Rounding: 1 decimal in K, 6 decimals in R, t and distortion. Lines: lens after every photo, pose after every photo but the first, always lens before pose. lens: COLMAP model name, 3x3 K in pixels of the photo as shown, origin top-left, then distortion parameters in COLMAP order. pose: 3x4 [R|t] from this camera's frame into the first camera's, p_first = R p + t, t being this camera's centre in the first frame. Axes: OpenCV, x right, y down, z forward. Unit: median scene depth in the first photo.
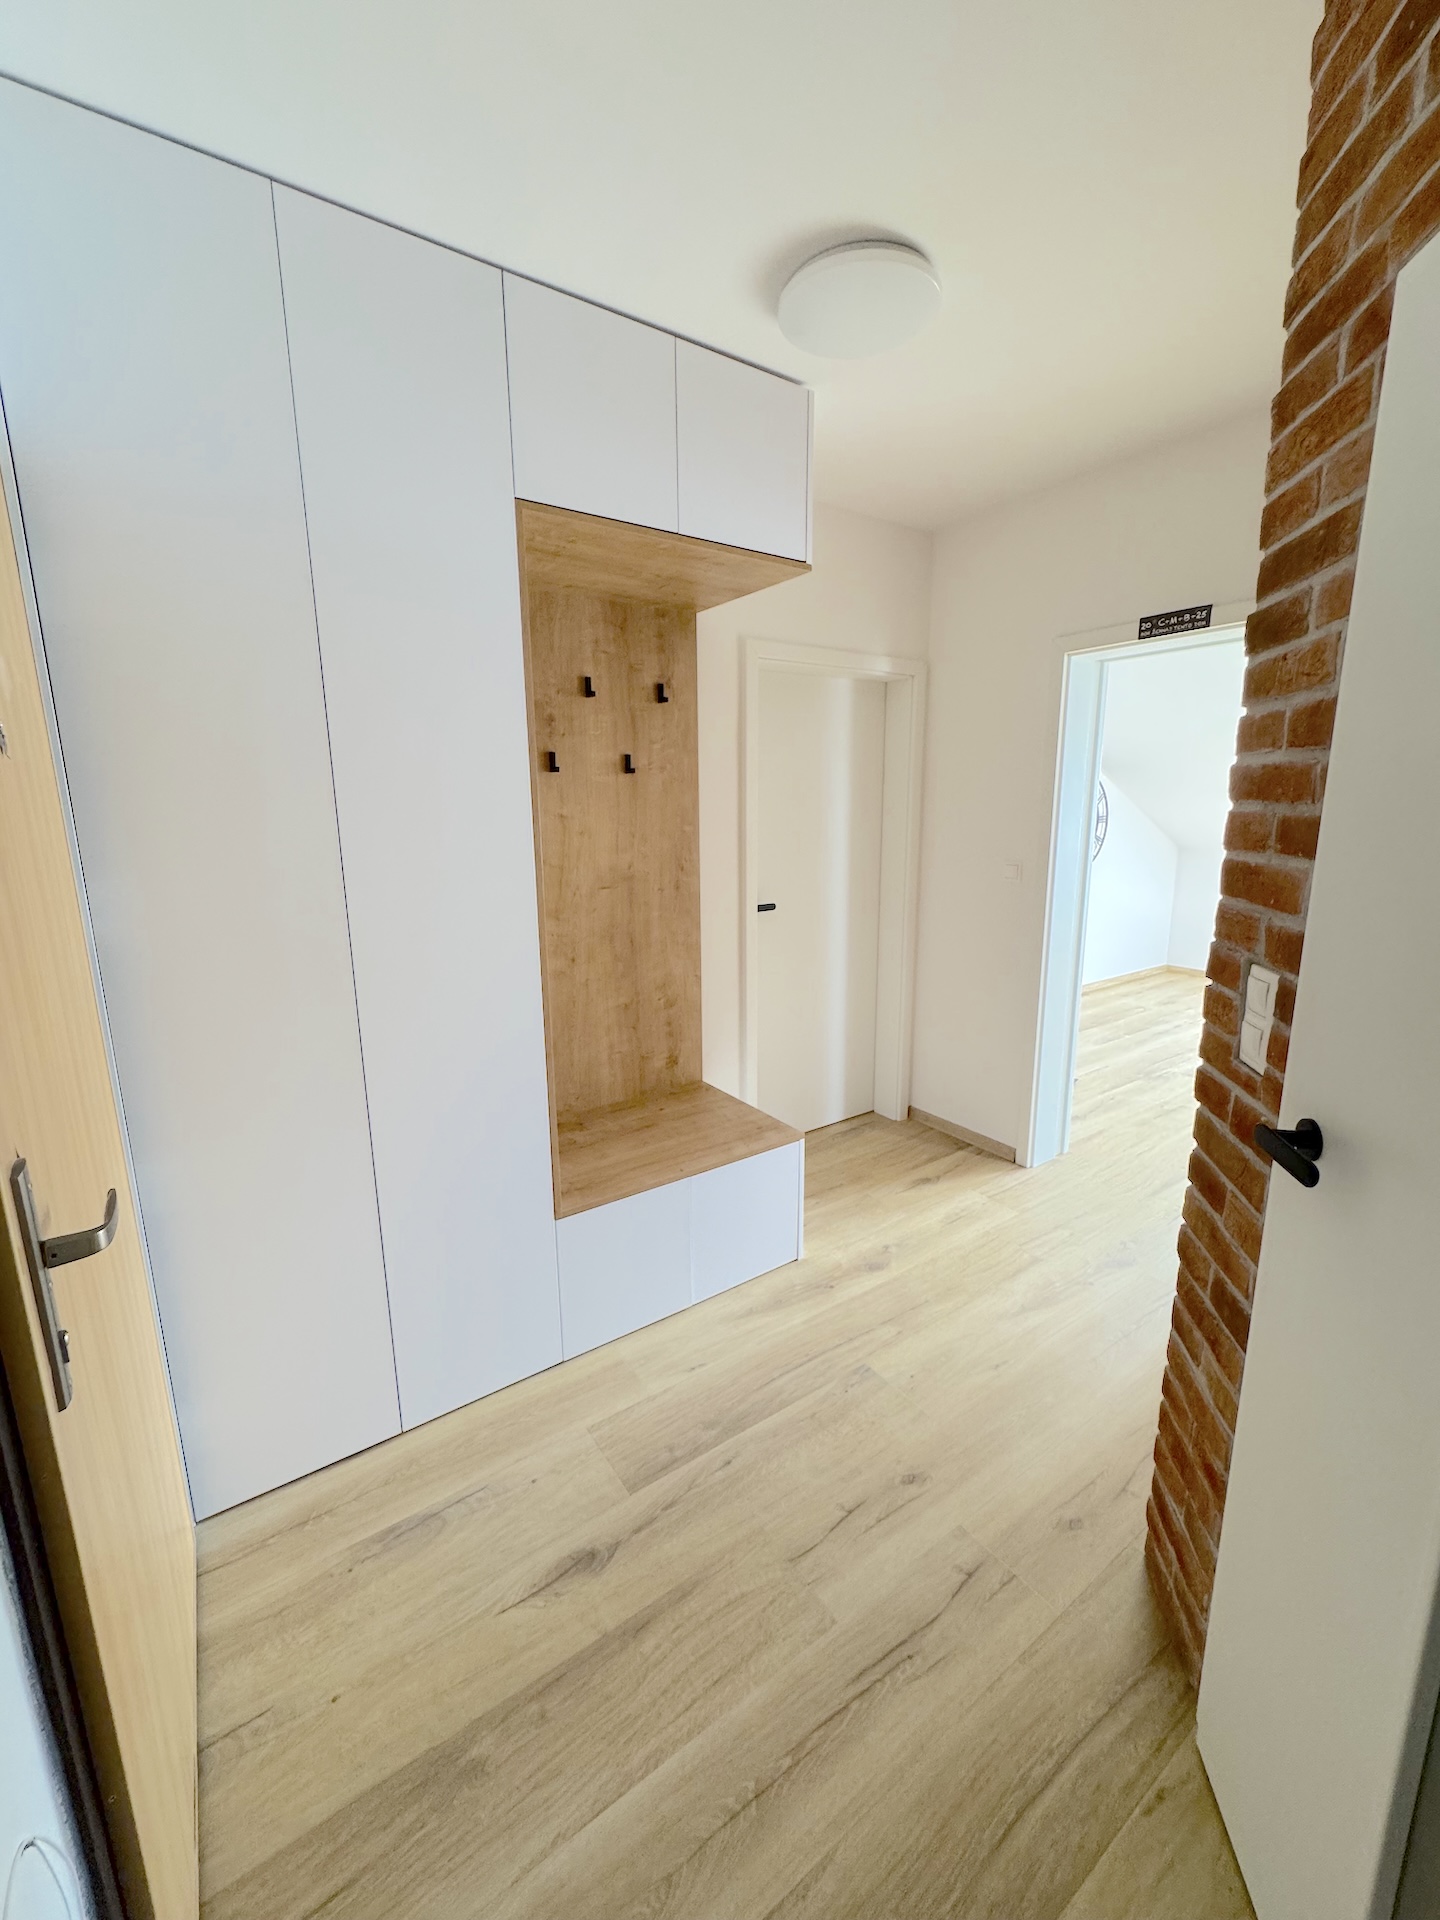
lens RADIAL K [[773.2, 0, 731.7], [0, 773.2, 951.9], [0, 0, 1]] dist [-0.003467, 0.000134]
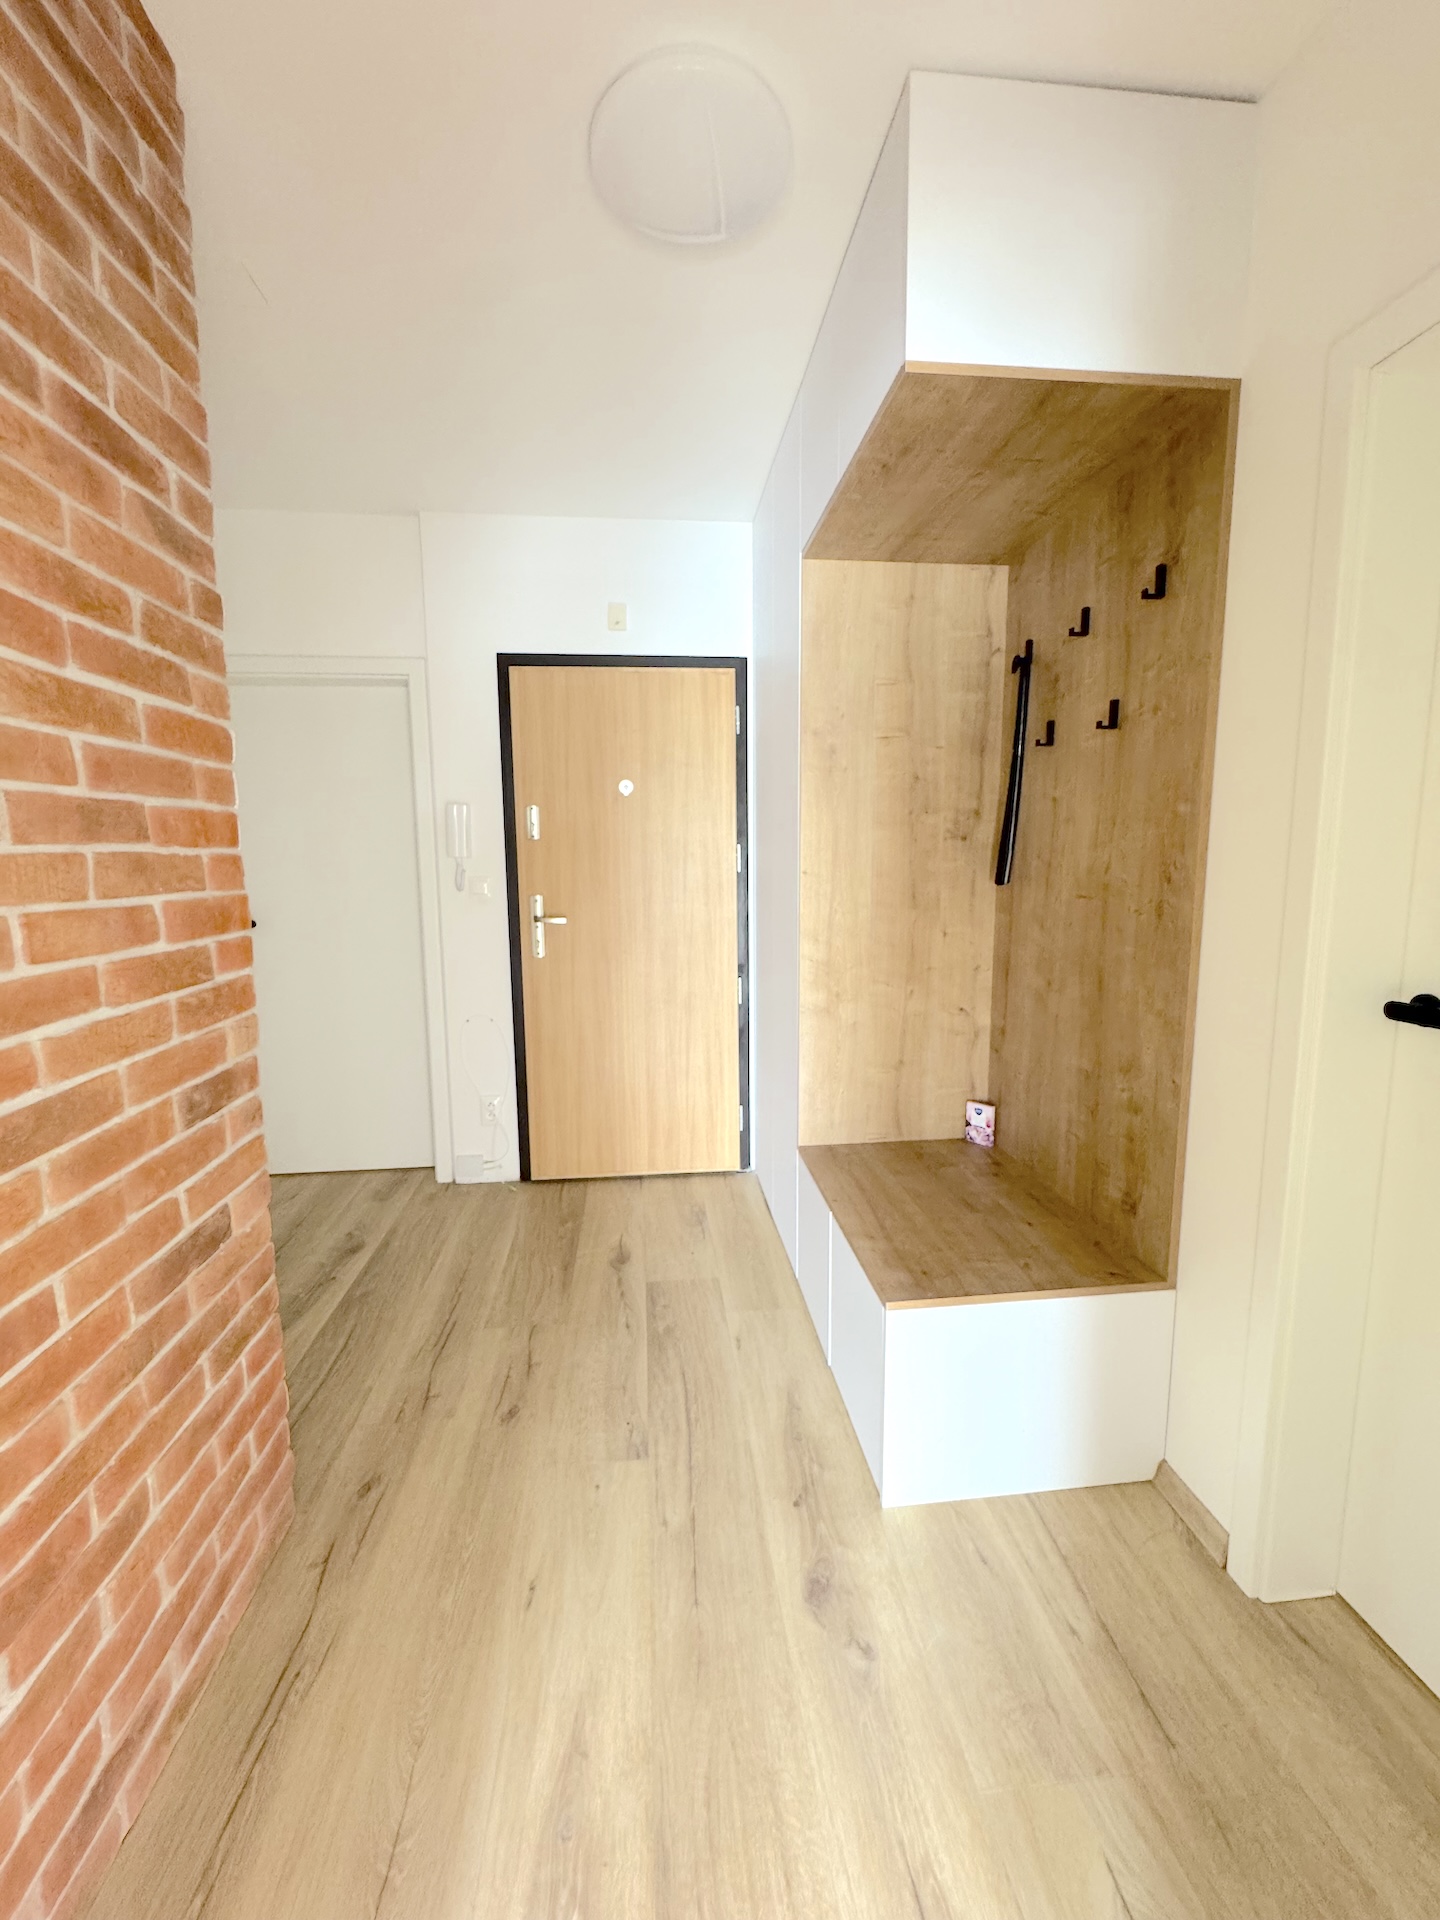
lens RADIAL K [[773.2, 0, 709.7], [0, 773.2, 947.6], [0, 0, 1]] dist [-0.003467, 0.000134]
pose [[-0.499582, 0.114470, -0.858670, 0.647075], [-0.147977, 0.965385, 0.214790, -0.144955], [0.853534, 0.234368, -0.465350, 1.087620]]
